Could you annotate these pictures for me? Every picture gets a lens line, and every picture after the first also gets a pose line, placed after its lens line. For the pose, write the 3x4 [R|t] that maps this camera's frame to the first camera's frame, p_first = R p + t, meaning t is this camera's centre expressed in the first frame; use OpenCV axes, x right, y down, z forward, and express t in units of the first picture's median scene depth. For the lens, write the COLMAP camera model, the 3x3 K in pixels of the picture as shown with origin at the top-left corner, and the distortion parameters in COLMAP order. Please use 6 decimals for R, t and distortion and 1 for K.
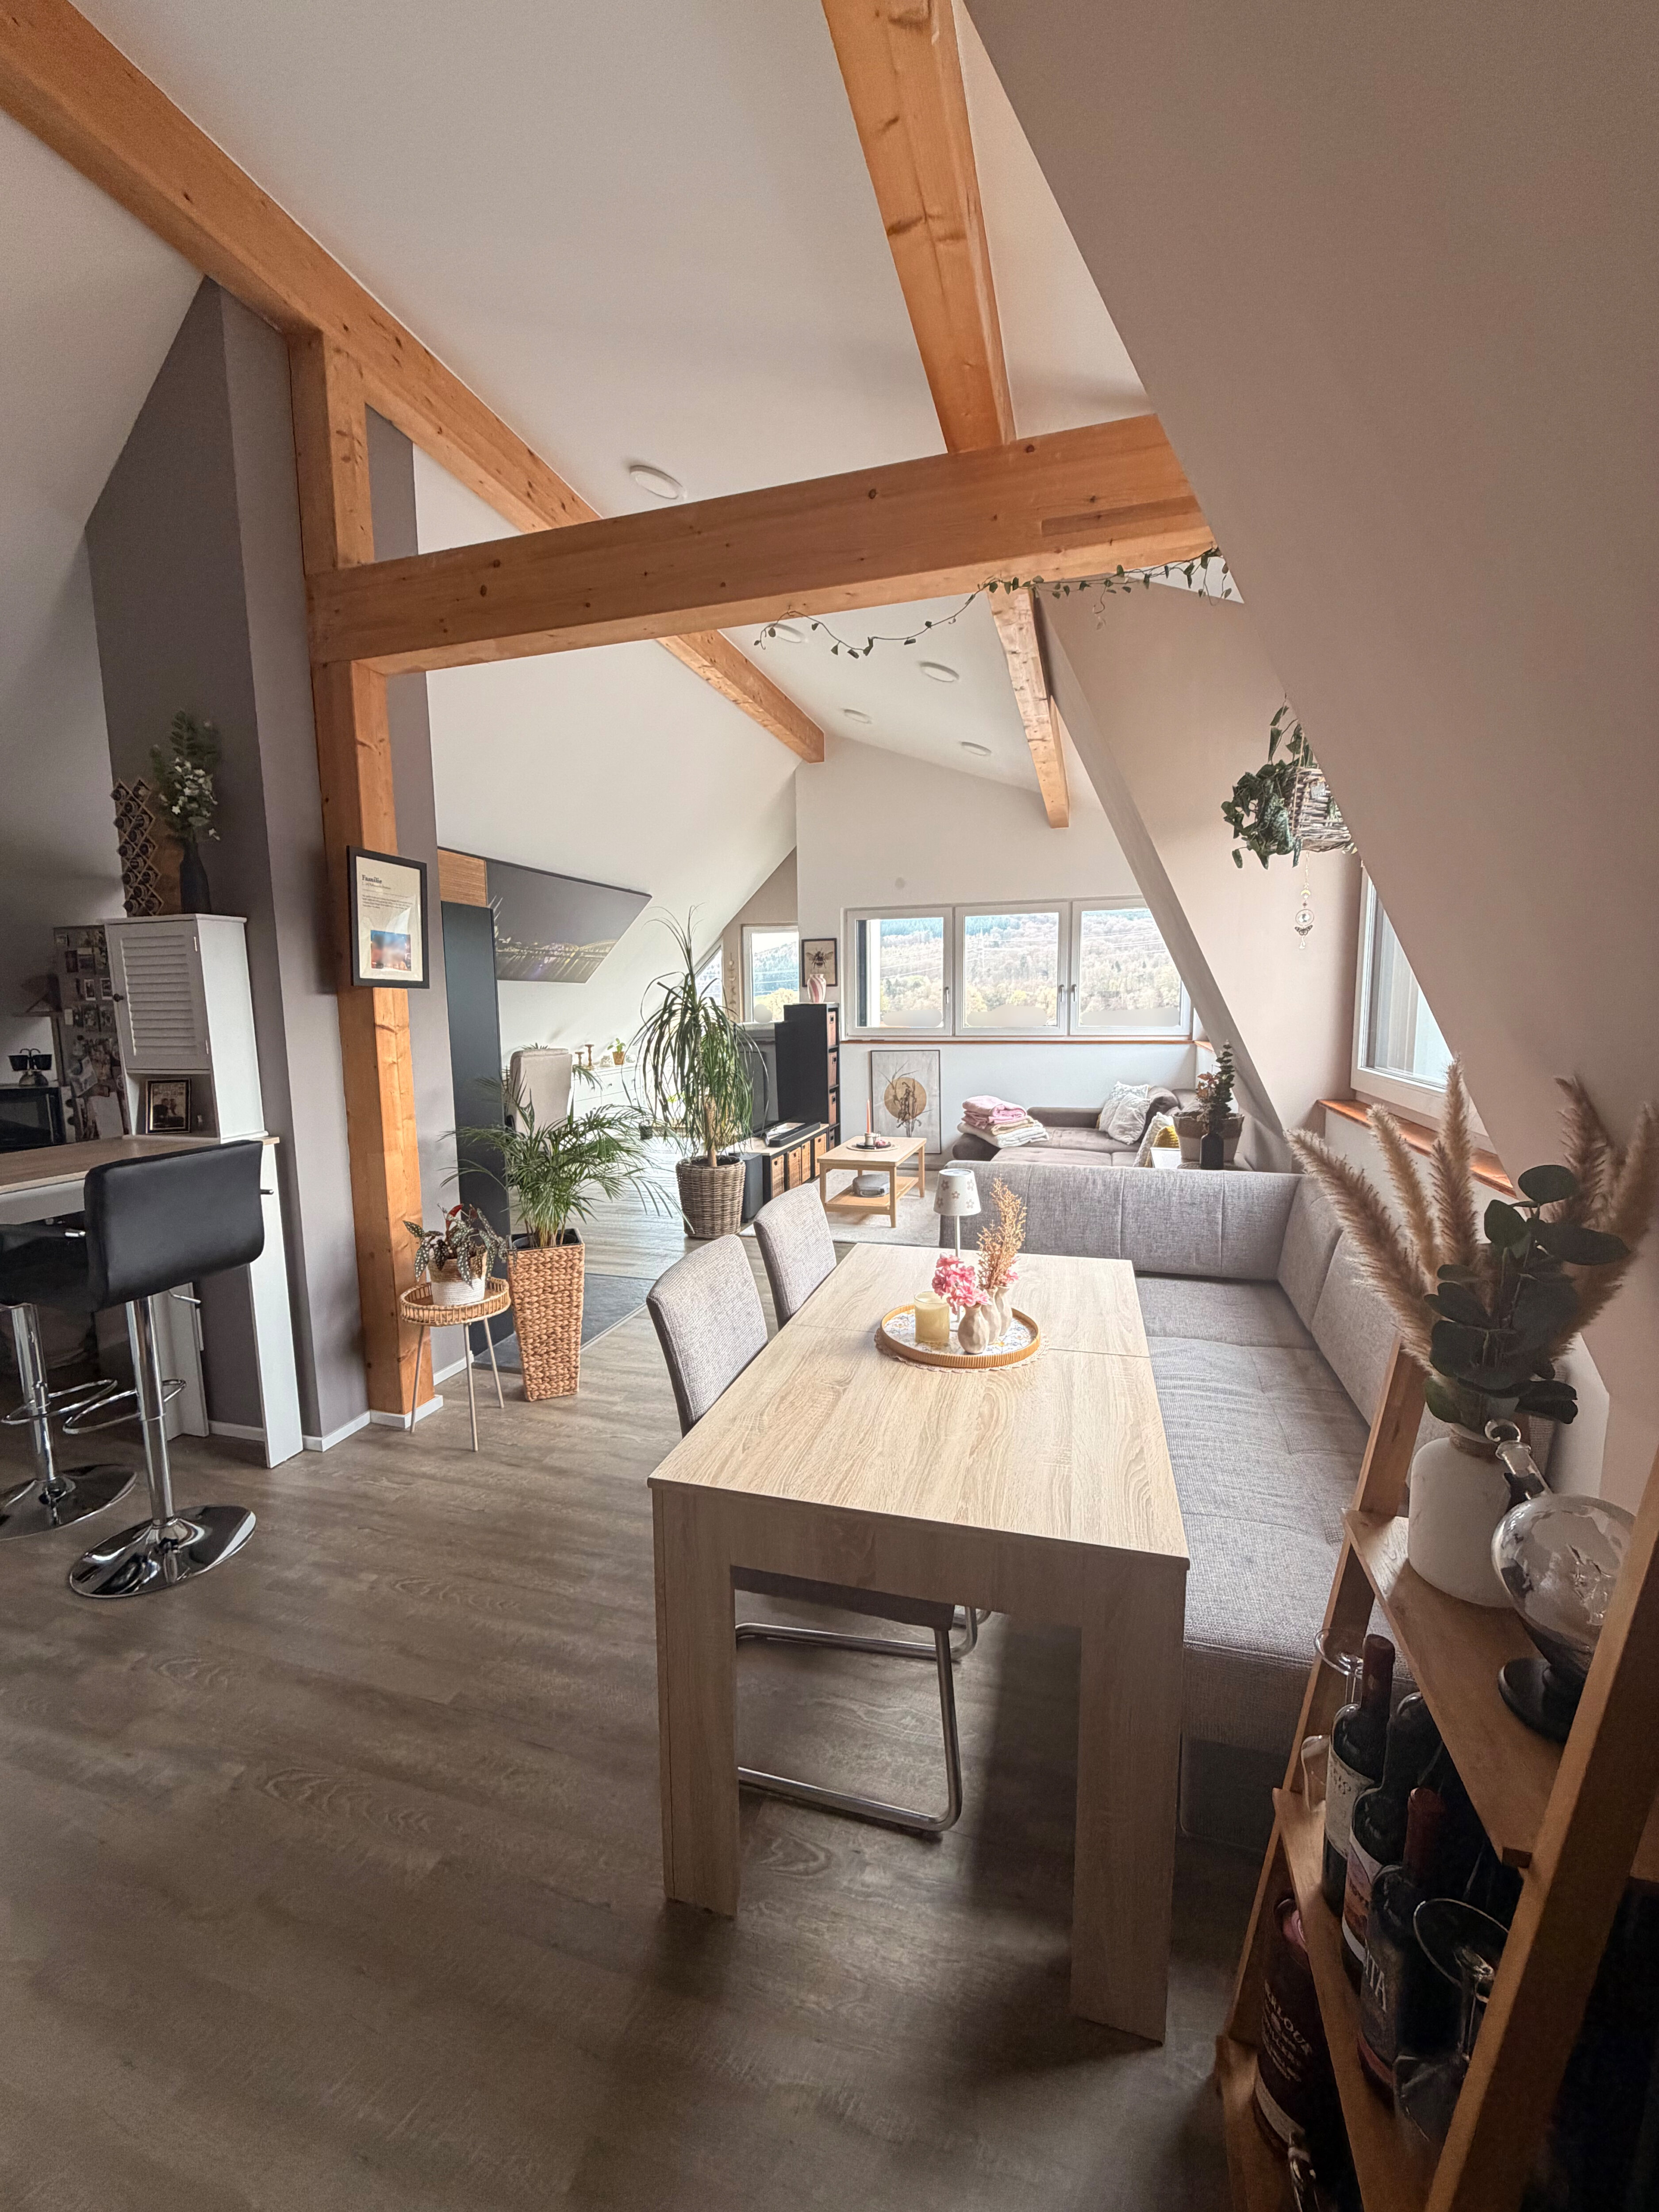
lens RADIAL K [[878.1, 0, 826.5], [0, 878.1, 1103.2], [0, 0, 1]] dist [0.000178, -0.000039]
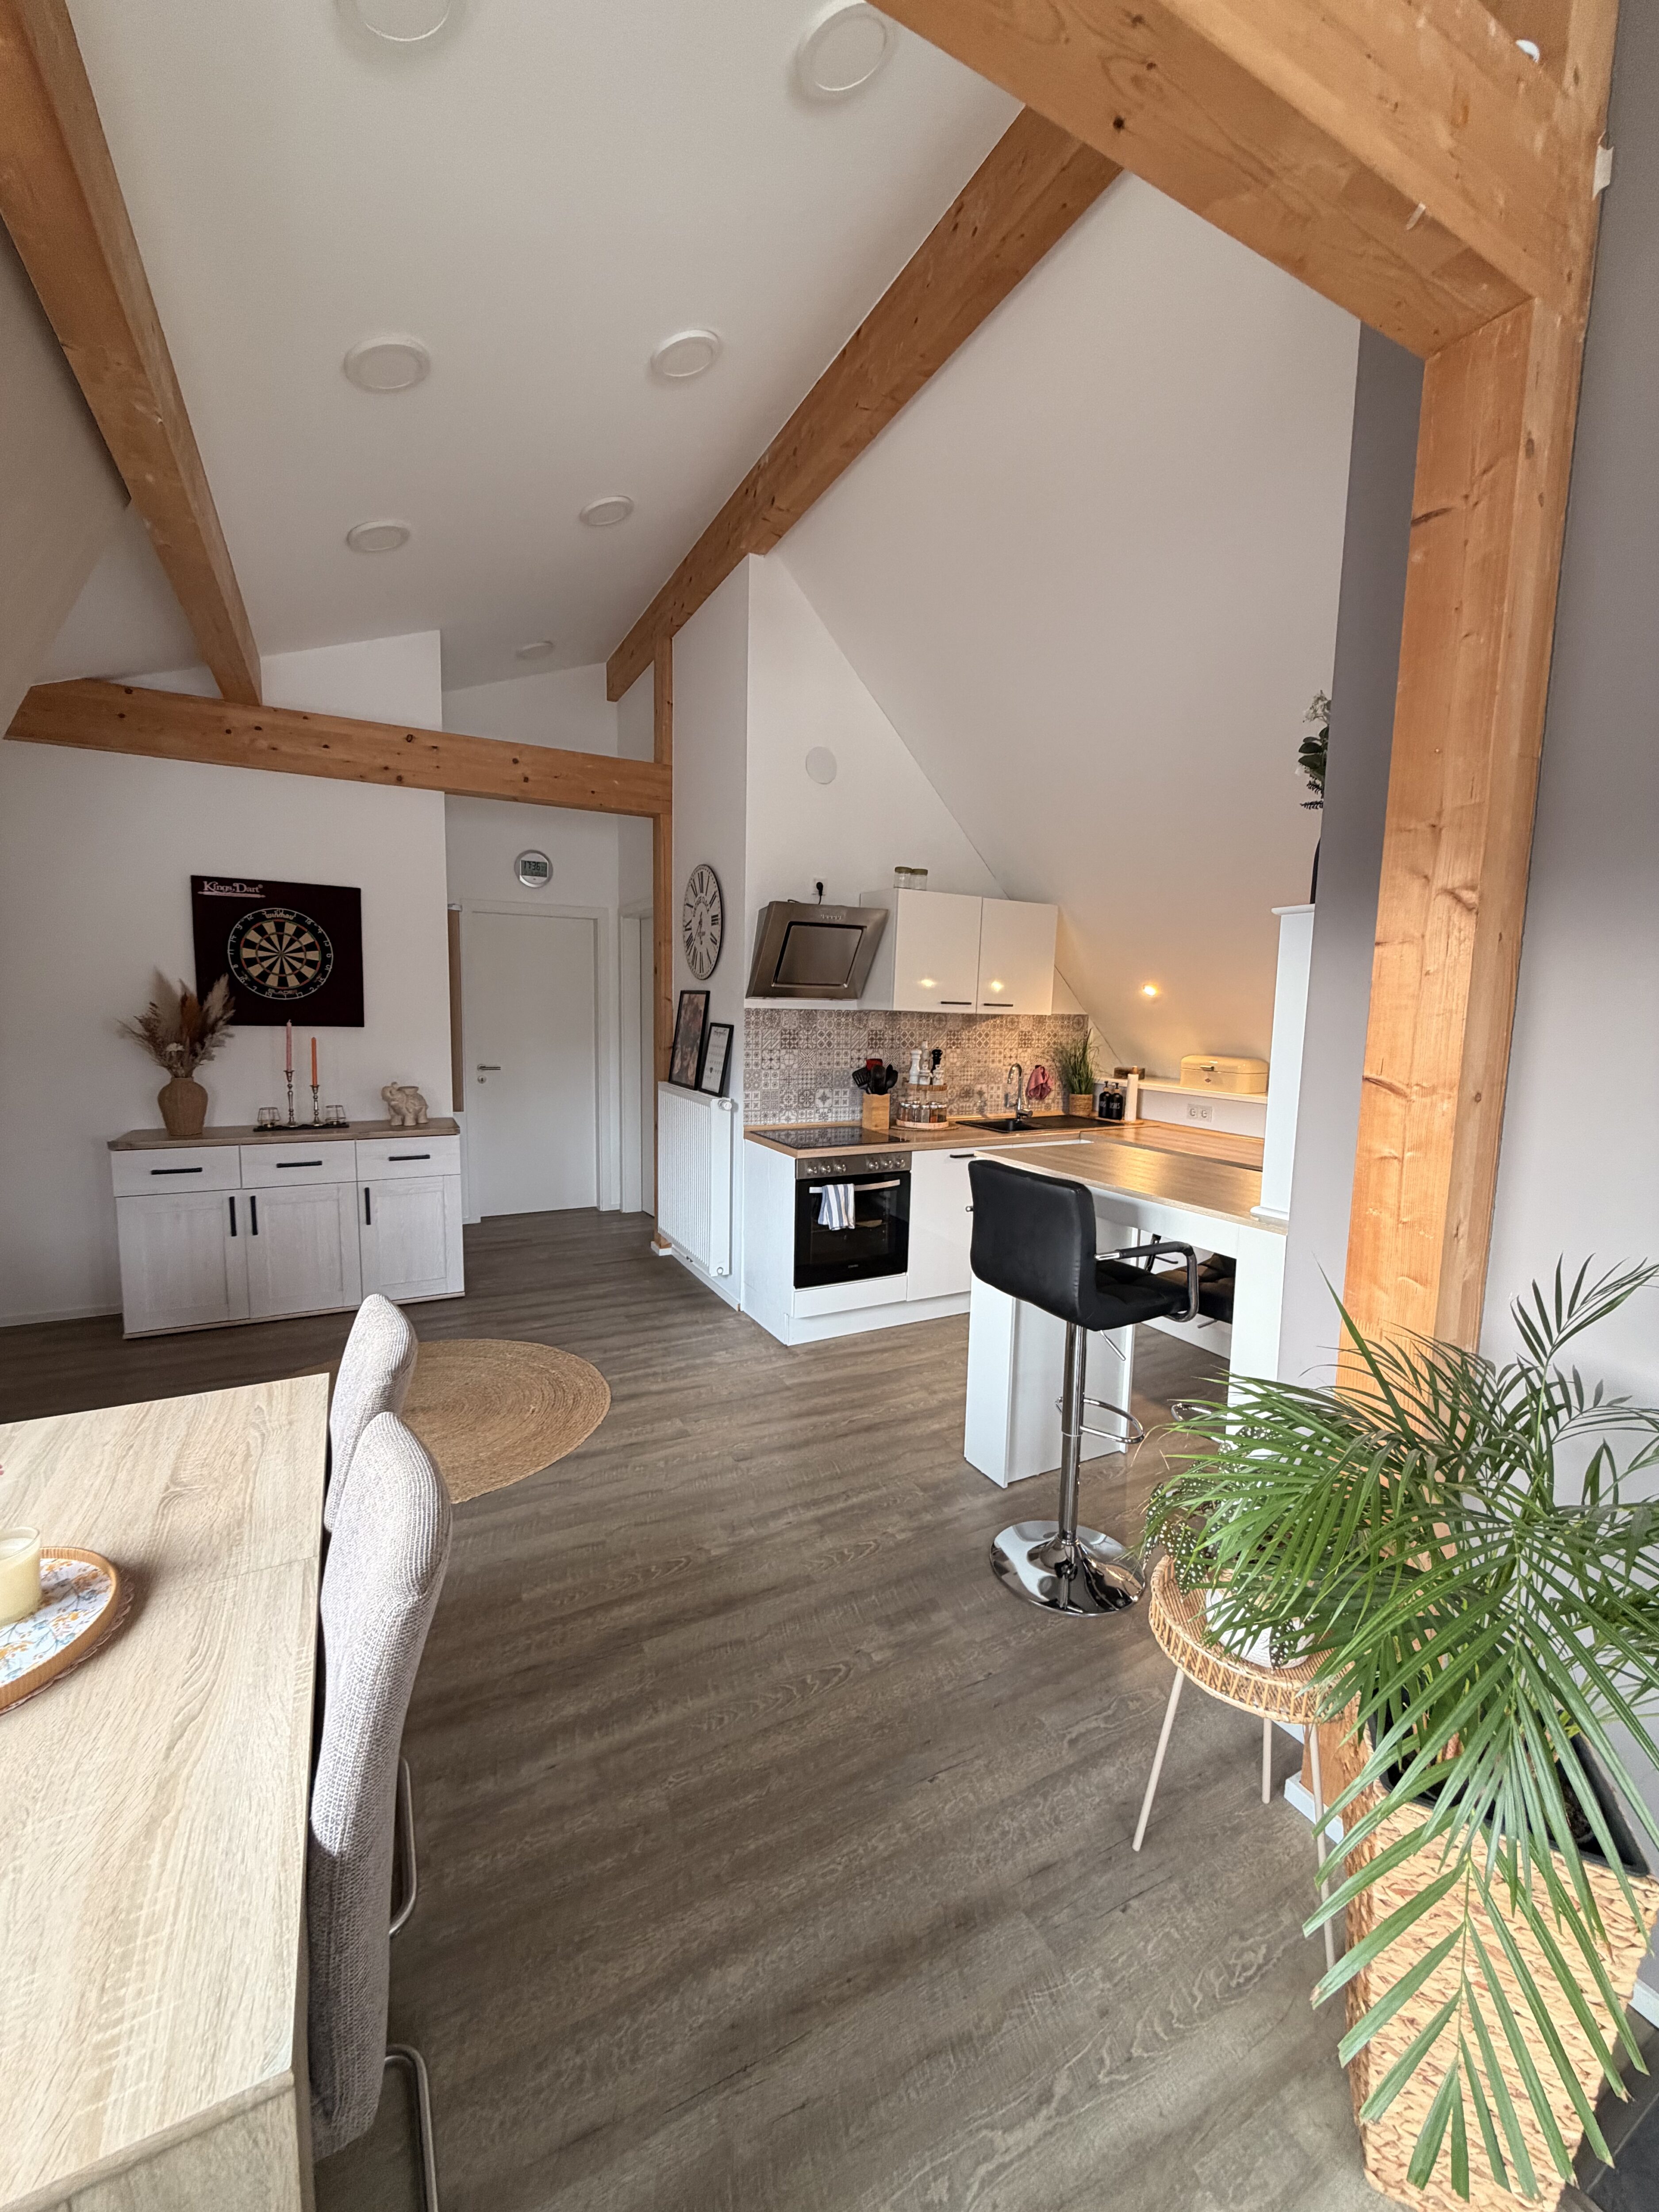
lens RADIAL K [[878.1, 0, 826.5], [0, 878.1, 1103.2], [0, 0, 1]] dist [0.000178, -0.000039]
pose [[-0.708932, 0.078069, -0.700942, 0.075843], [-0.093532, 0.974669, 0.203153, -0.135930], [0.699047, 0.209582, -0.683673, 1.028231]]
